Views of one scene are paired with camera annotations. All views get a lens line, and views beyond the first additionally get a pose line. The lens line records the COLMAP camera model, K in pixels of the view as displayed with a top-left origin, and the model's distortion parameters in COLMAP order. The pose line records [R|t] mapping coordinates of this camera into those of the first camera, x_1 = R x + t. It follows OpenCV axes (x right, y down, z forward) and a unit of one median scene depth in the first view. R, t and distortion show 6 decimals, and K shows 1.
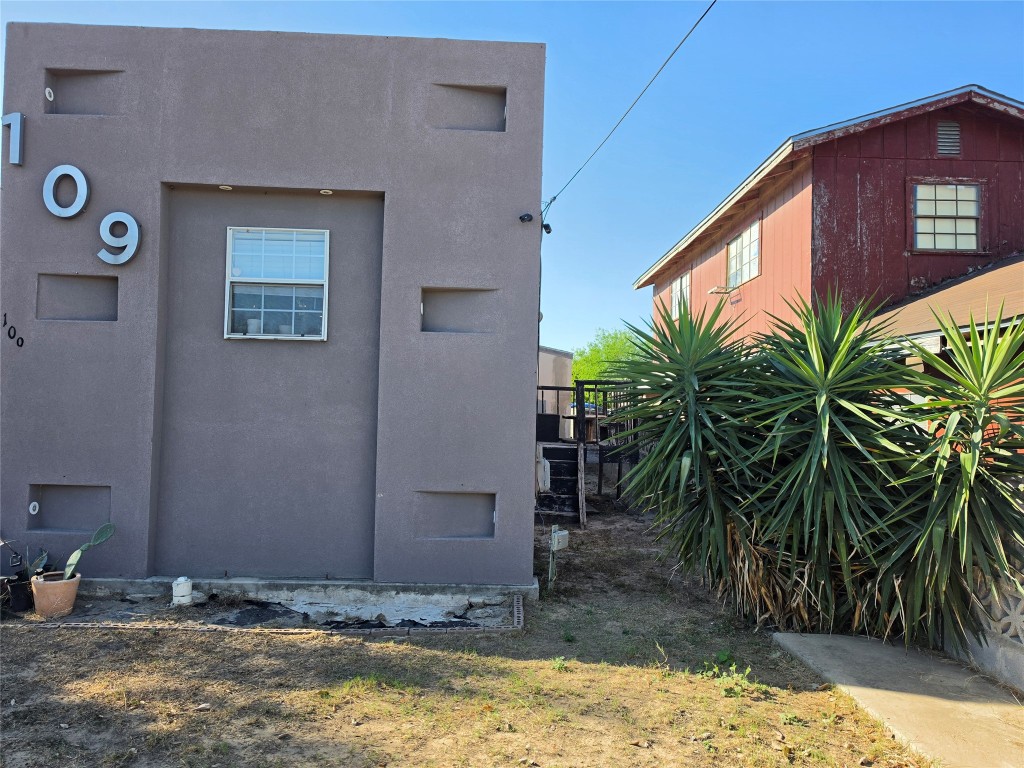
lens RADIAL K [[713.0, 0, 512.9], [0, 713.0, 367.2], [0, 0, 1]] dist [0.054268, -0.081196]
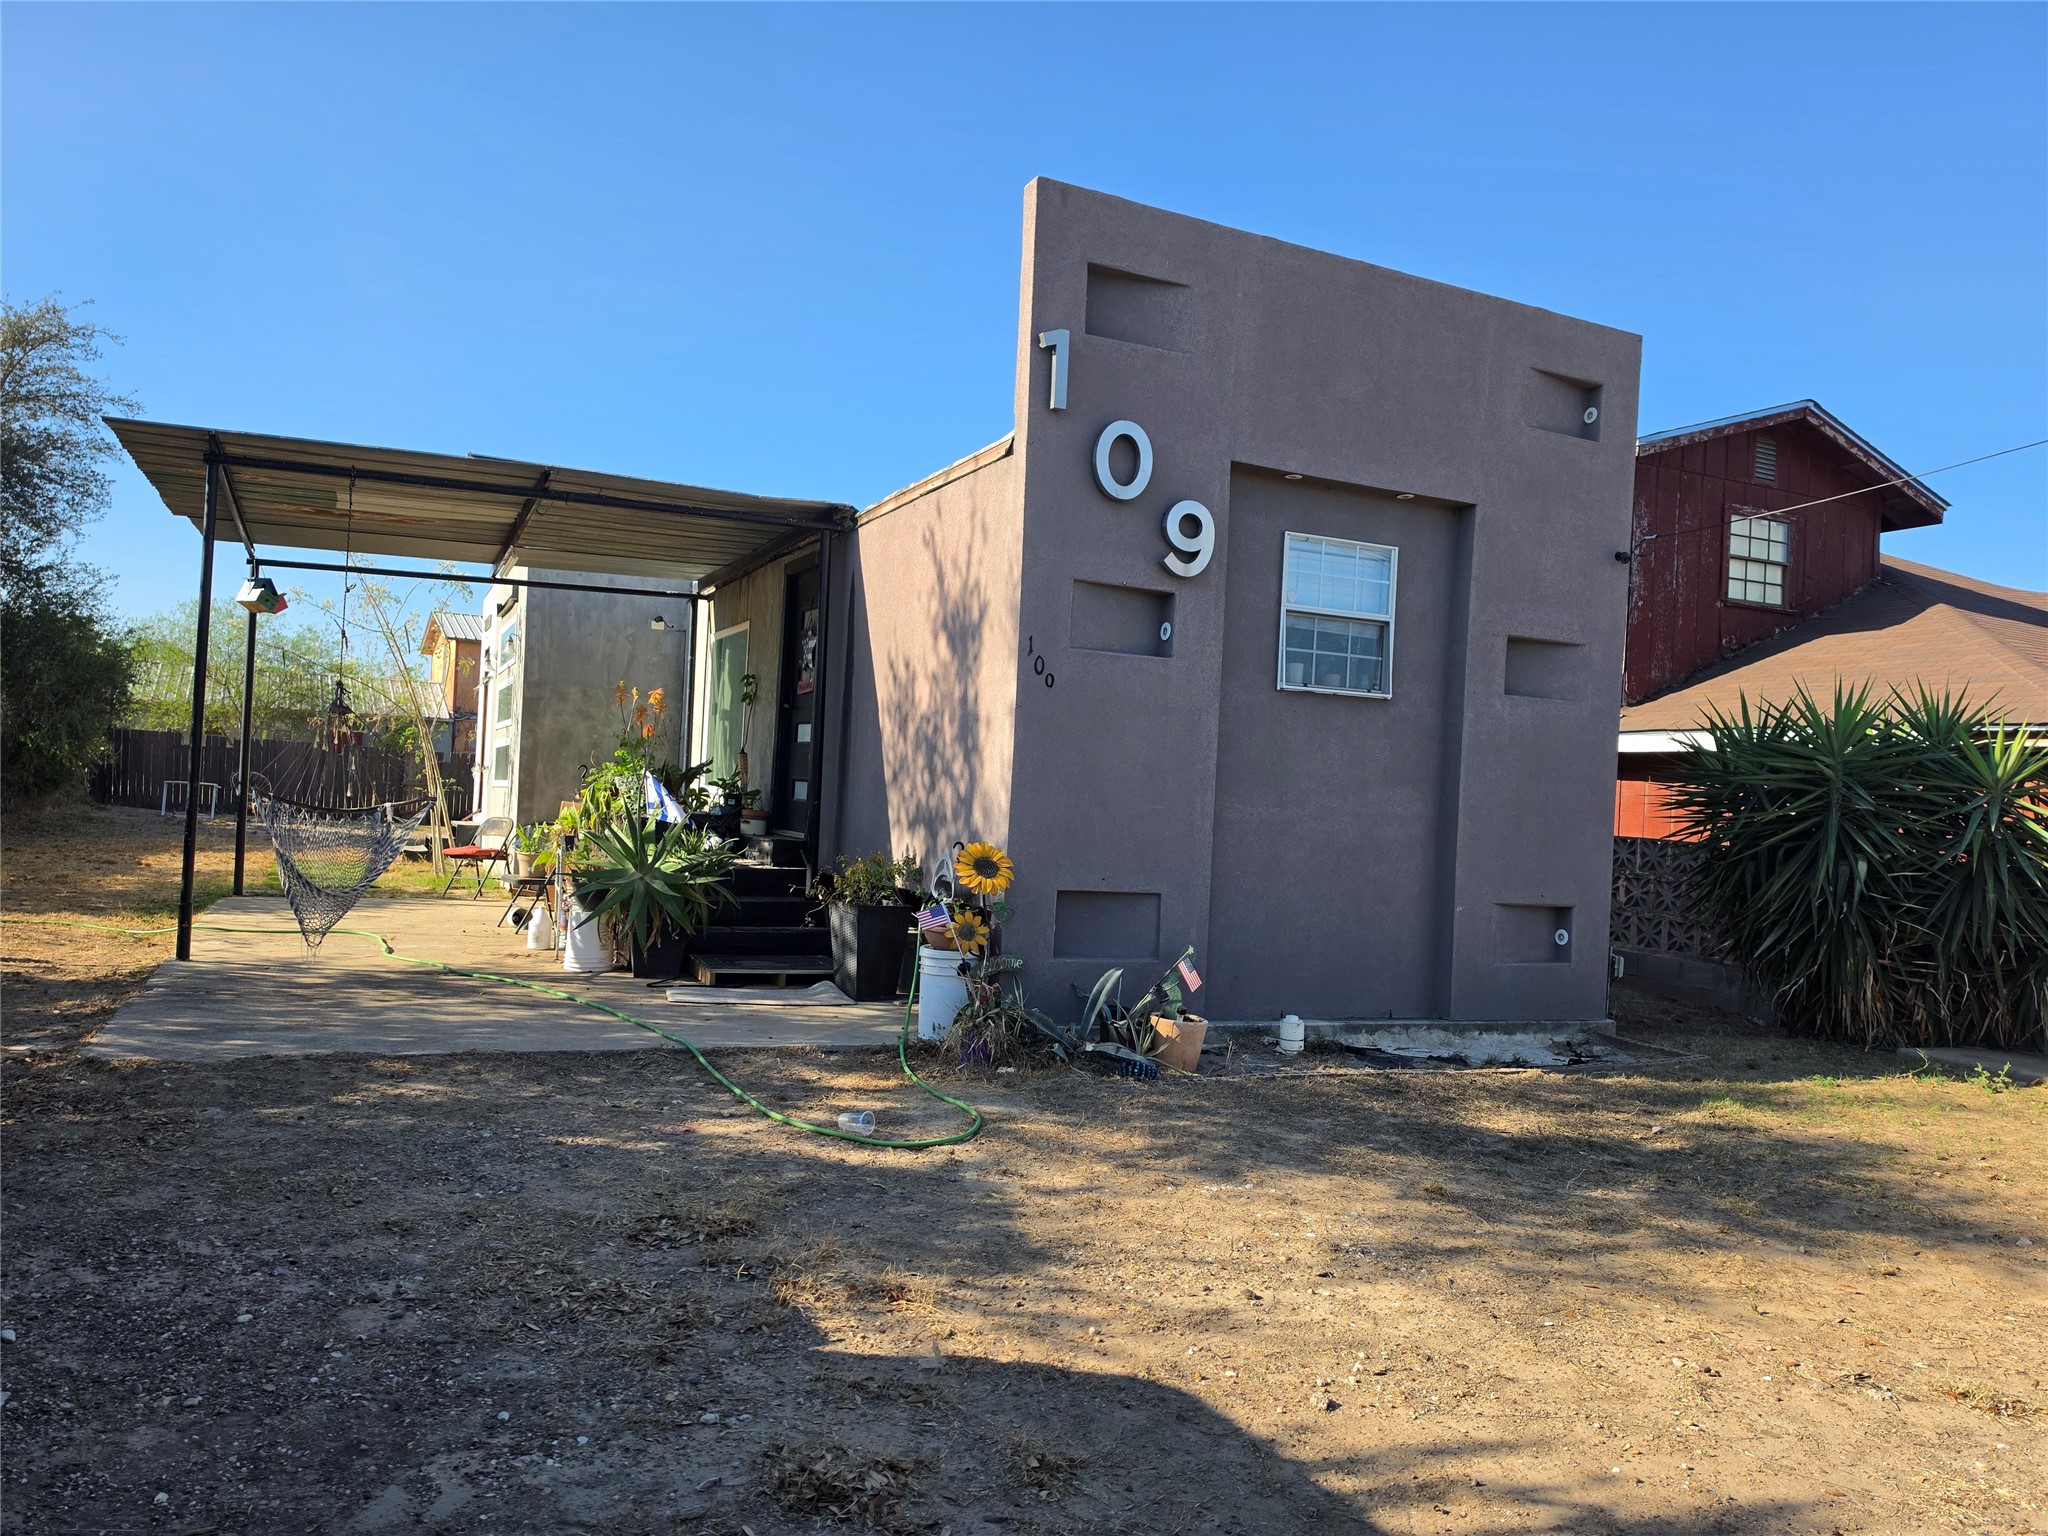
lens RADIAL K [[1350.7, 0, 1024.0], [0, 1350.7, 768.0], [0, 0, 1]] dist [0.049996, -0.164520]
pose [[0.934826, 0.036834, 0.353189, -1.102113], [-0.055432, 0.997550, 0.042685, -0.005571], [-0.350752, -0.059481, 0.934578, -0.170495]]
